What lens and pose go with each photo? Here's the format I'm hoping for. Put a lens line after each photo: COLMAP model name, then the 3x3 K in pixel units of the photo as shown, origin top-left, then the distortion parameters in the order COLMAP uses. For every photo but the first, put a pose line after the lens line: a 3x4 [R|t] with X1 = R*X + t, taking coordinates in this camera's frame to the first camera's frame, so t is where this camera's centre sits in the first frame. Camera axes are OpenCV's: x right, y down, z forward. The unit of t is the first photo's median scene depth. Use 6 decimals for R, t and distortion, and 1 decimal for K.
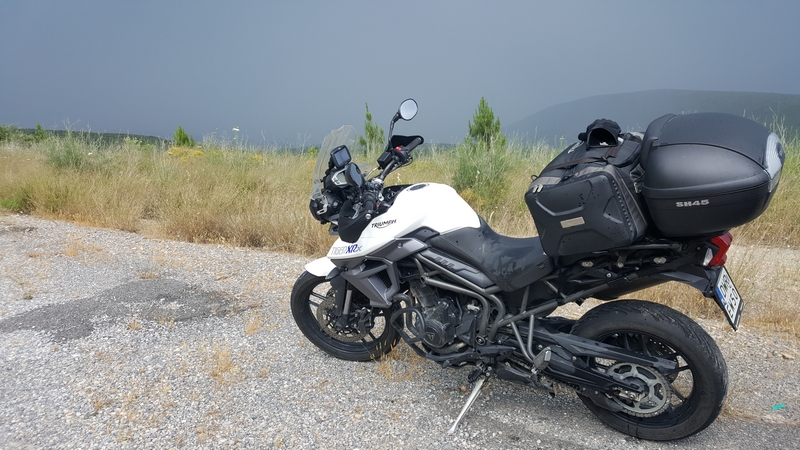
lens RADIAL K [[638.6, 0, 406.5], [0, 638.6, 232.3], [0, 0, 1]] dist [0.040187, -0.086315]
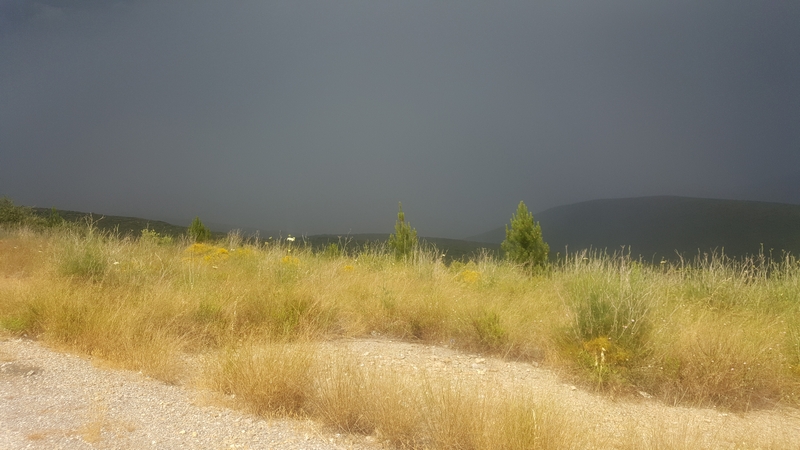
lens RADIAL K [[638.6, 0, 385.8], [0, 638.6, 226.3], [0, 0, 1]] dist [0.040187, -0.086315]
pose [[0.998383, 0.045162, -0.034516, -0.129484], [-0.049988, 0.986661, -0.154924, -0.061460], [0.027059, 0.156399, 0.987323, 0.200671]]
